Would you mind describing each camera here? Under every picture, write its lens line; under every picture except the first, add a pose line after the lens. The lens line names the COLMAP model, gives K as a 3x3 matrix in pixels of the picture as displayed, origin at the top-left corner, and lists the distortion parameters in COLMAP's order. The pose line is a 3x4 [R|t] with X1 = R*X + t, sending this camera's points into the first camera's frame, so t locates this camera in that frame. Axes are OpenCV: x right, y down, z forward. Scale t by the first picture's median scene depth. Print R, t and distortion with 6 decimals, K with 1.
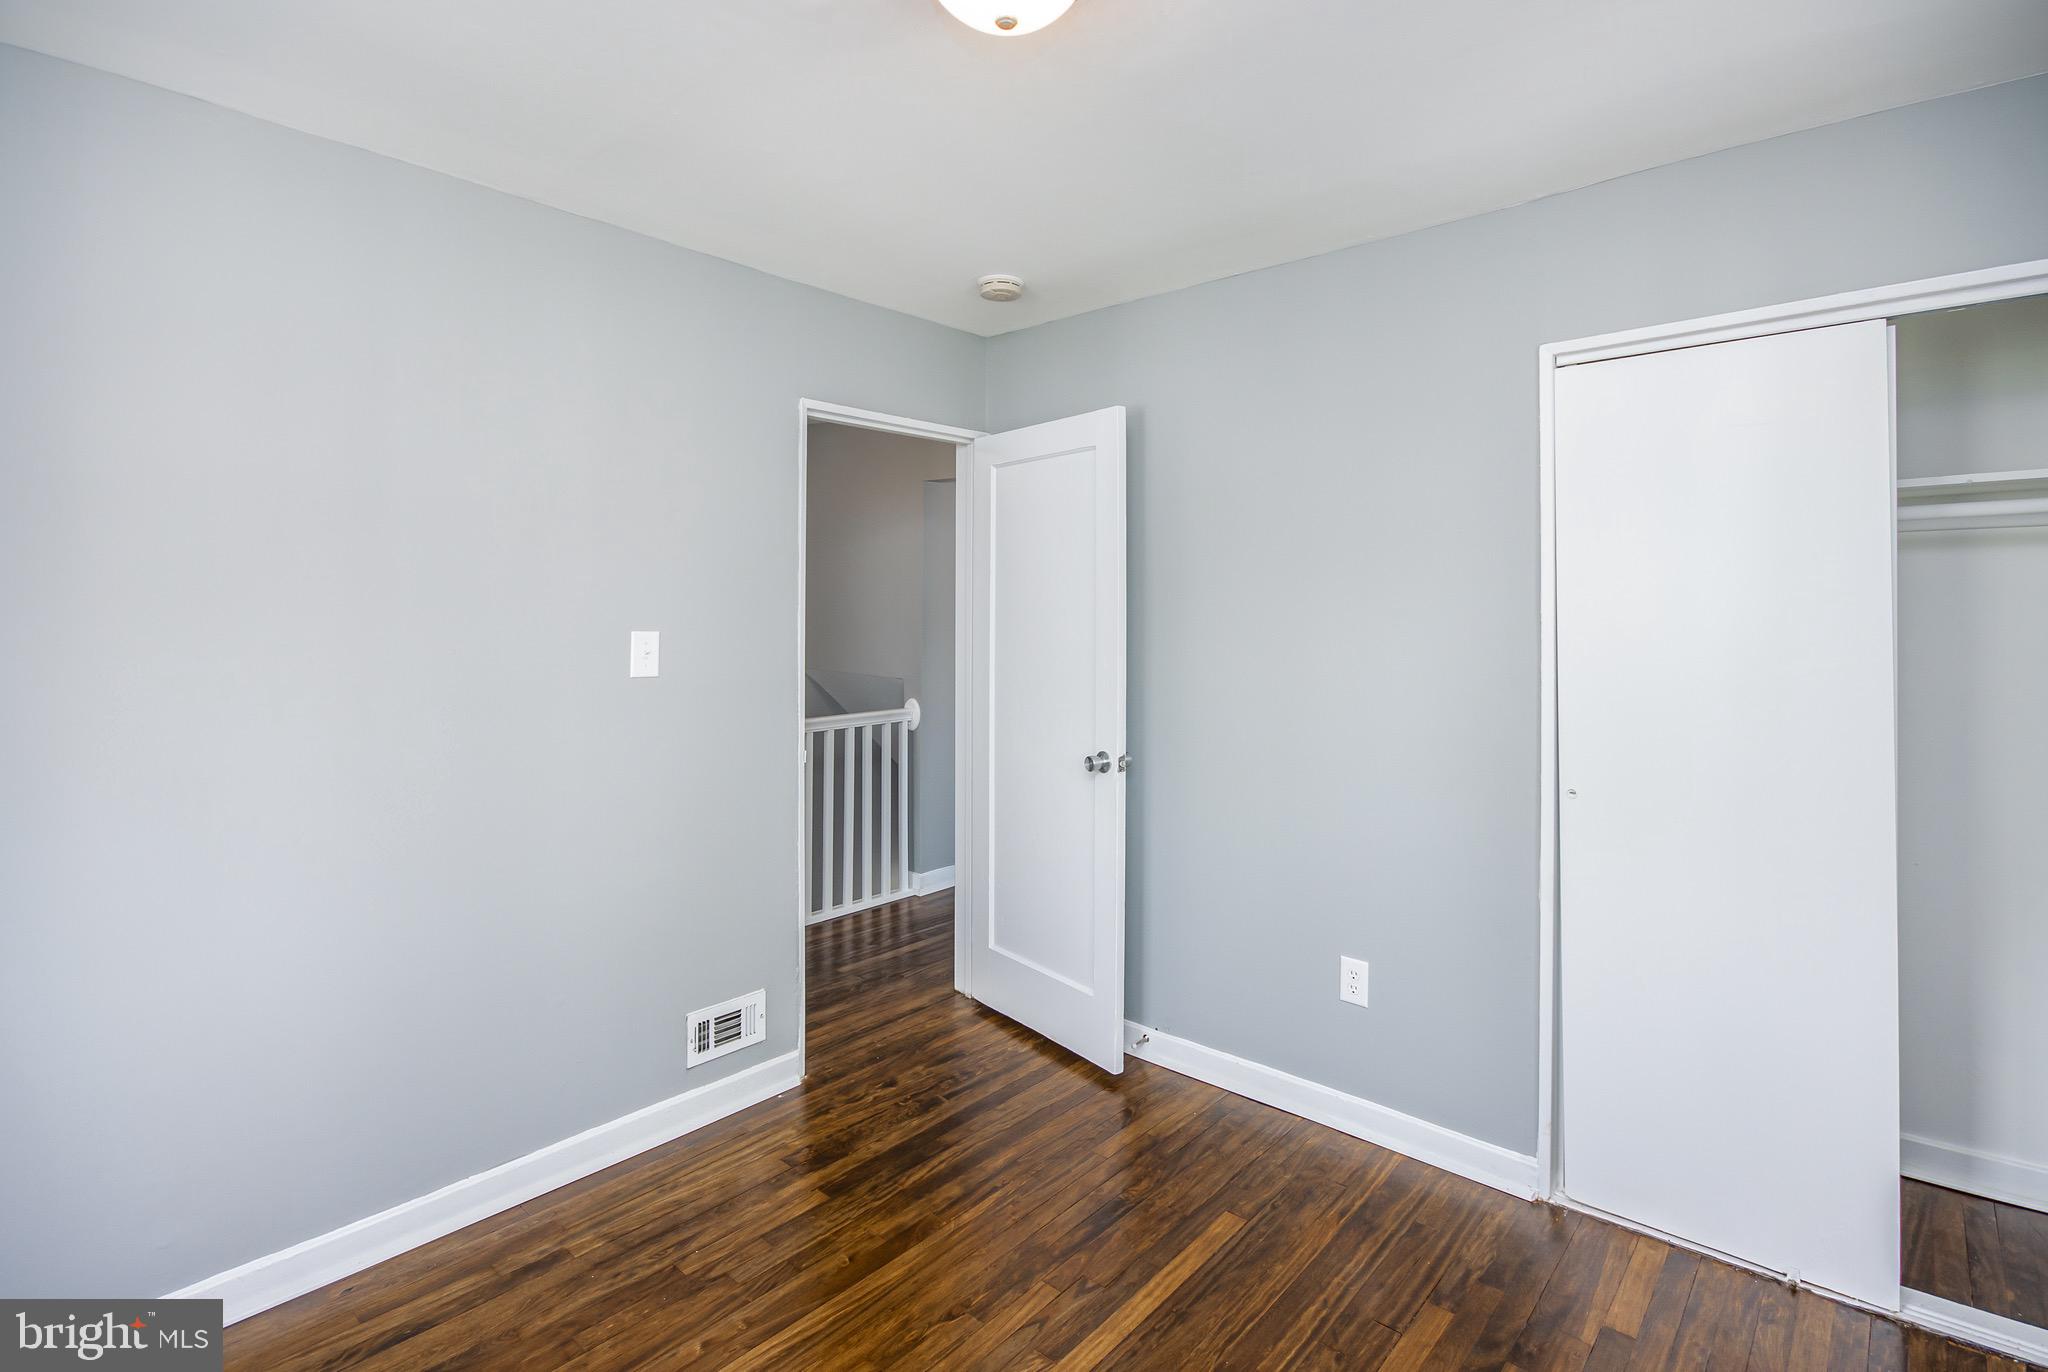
lens RADIAL K [[963.3, 0, 1029.3], [0, 963.3, 613.6], [0, 0, 1]] dist [-0.000016, -0.008882]
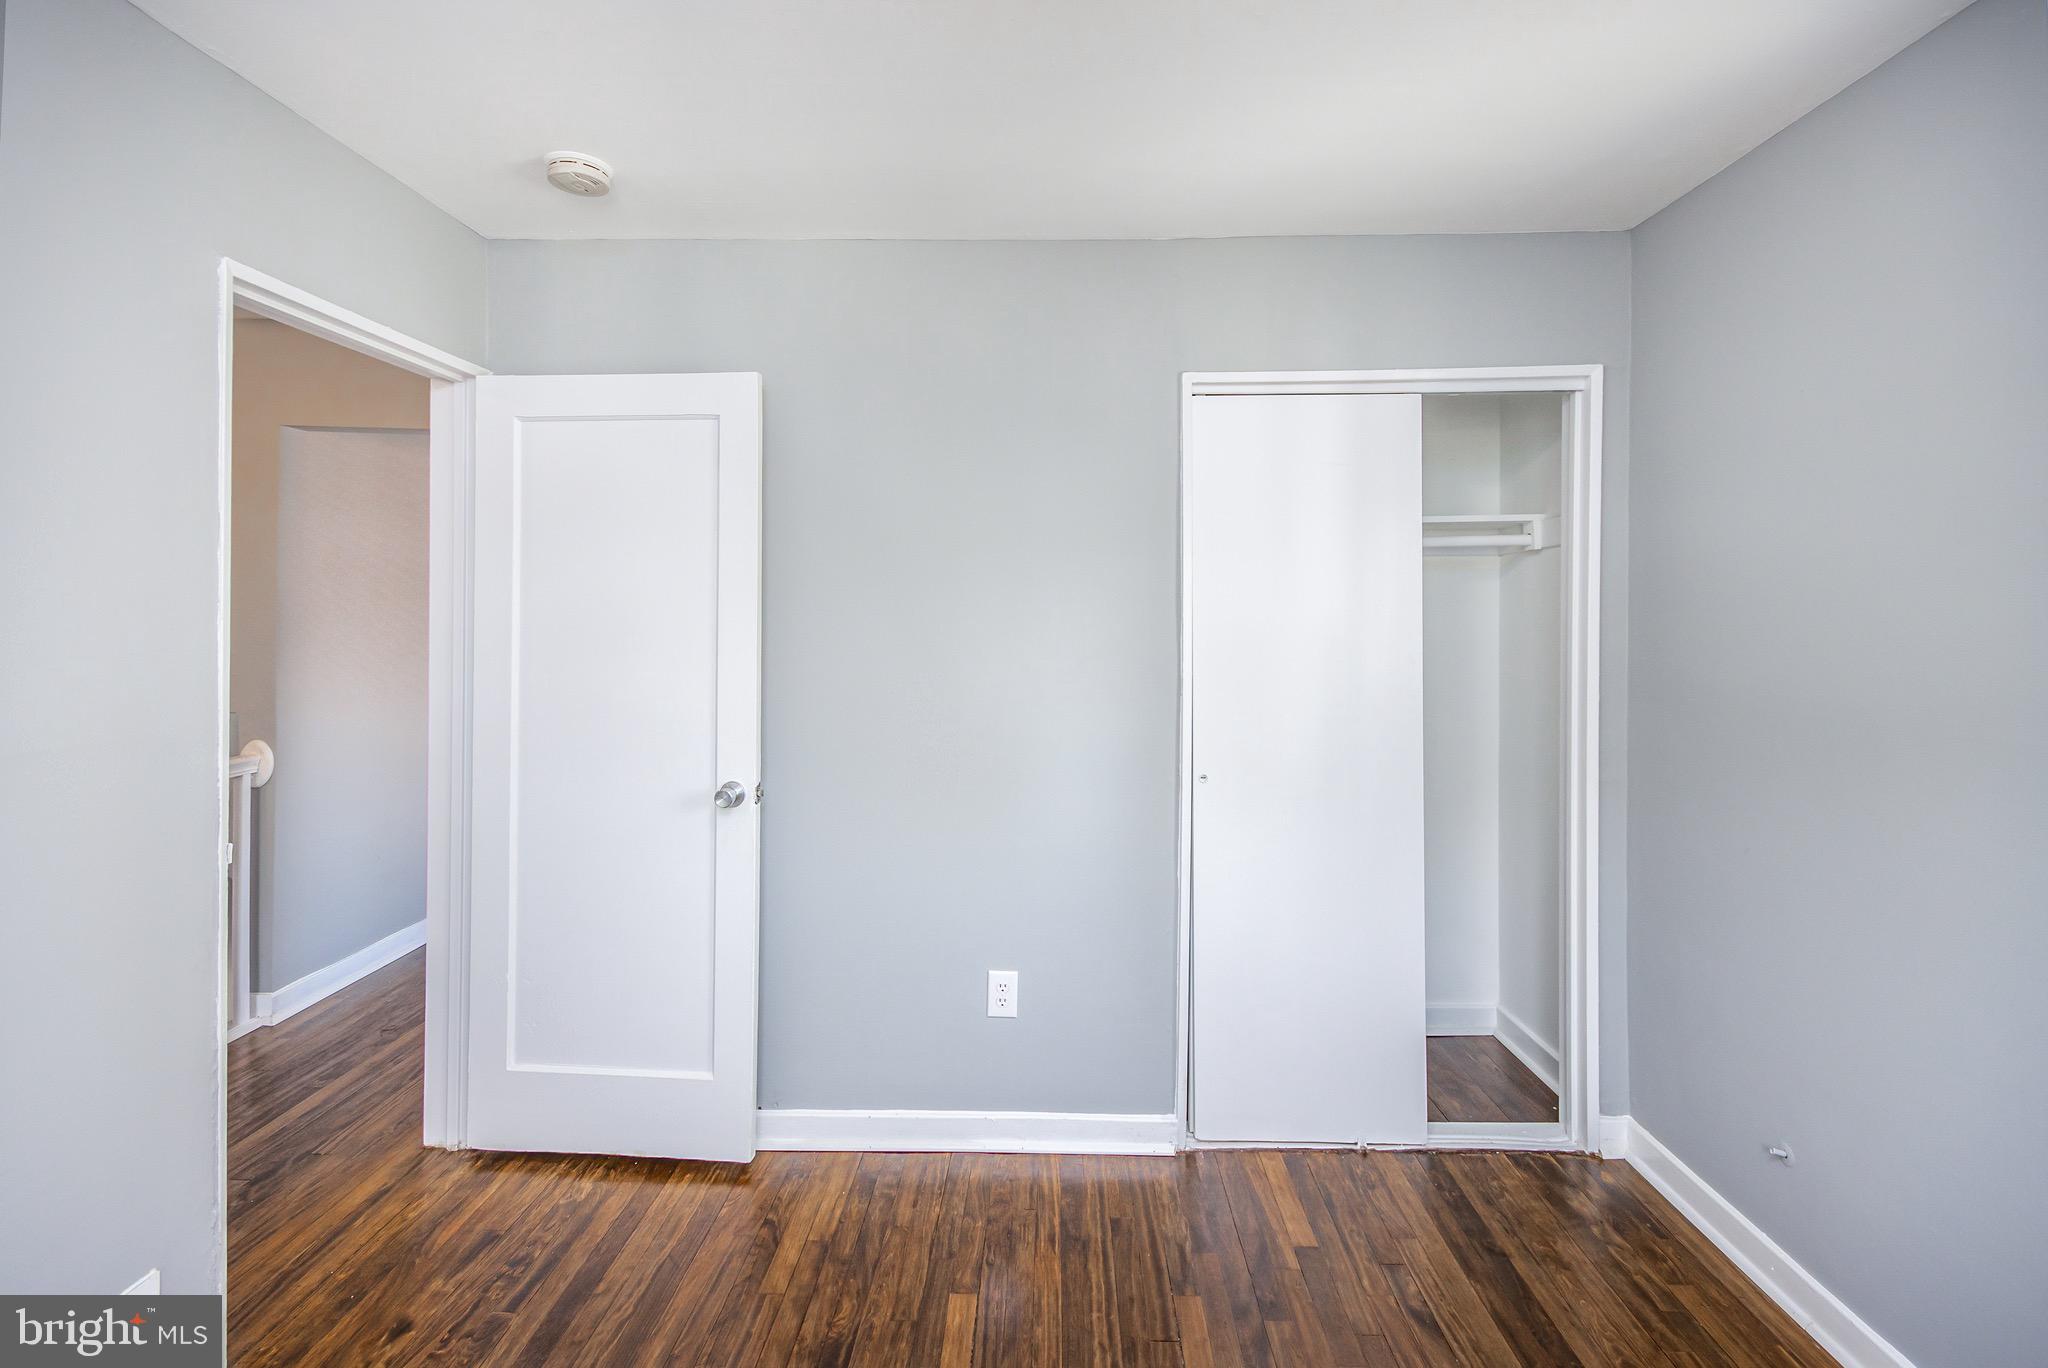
lens RADIAL K [[932.5, 0, 1023.0], [0, 932.5, 627.7], [0, 0, 1]] dist [0.009657, -0.006118]
pose [[0.766486, -0.009109, 0.642197, -0.277282], [0.002914, 0.999938, 0.010705, -0.000828], [-0.642255, -0.006334, 0.766465, 0.285805]]
